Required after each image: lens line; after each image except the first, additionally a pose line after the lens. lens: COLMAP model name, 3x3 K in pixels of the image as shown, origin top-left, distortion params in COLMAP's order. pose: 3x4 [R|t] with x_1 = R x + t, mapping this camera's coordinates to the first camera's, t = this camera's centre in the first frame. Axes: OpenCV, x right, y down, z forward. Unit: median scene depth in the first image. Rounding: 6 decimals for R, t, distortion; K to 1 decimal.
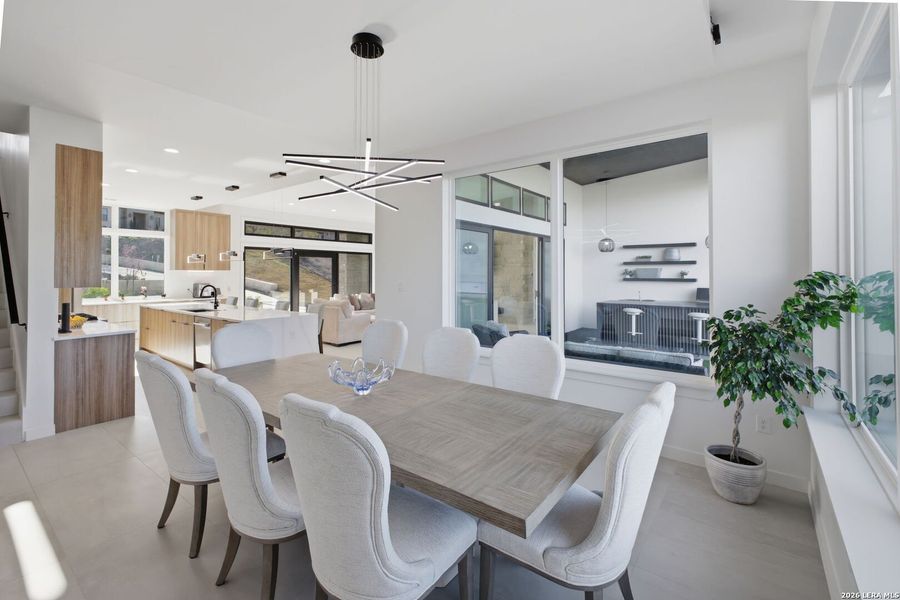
lens RADIAL K [[403.5, 0, 444.1], [0, 403.5, 269.5], [0, 0, 1]] dist [0.000108, 0.000182]
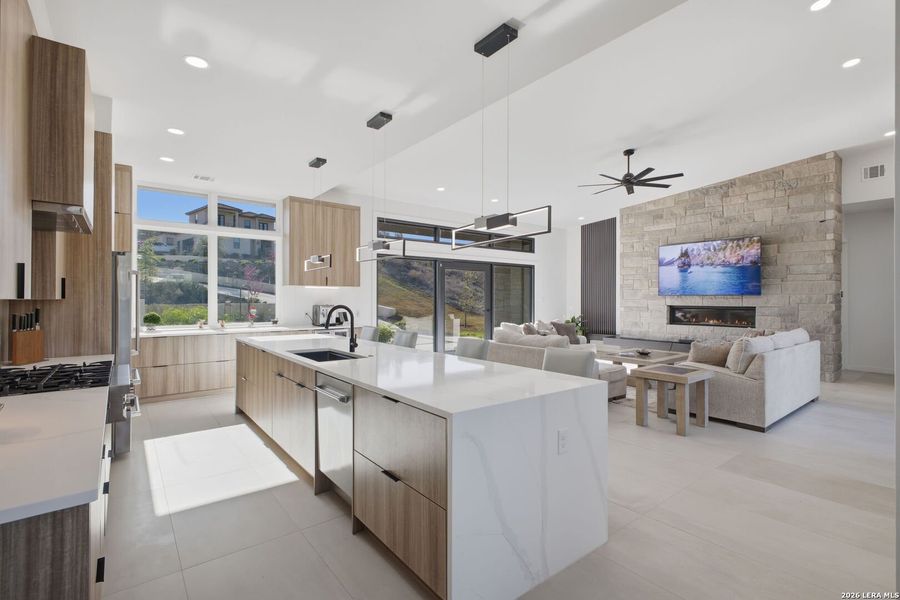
lens RADIAL K [[403.5, 0, 448.9], [0, 403.5, 300.2], [0, 0, 1]] dist [0.000108, 0.000182]
pose [[0.973754, 0.001789, -0.227595, -0.243999], [0.000795, 0.999936, 0.011261, 0.019417], [0.227601, -0.011147, 0.973691, 0.390877]]
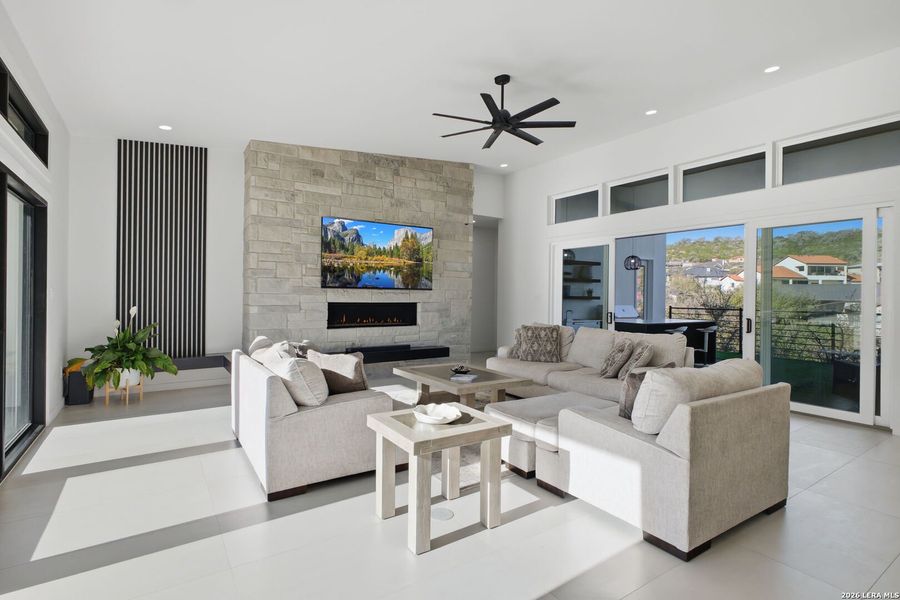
lens RADIAL K [[447.1, 0, 451.1], [0, 447.1, 298.5], [0, 0, 1]] dist [0.000179, -0.000131]
pose [[0.311881, -0.000774, 0.950121, -0.589600], [-0.018427, 0.999807, 0.006863, 0.026908], [-0.949943, -0.019649, 0.311806, 0.977911]]
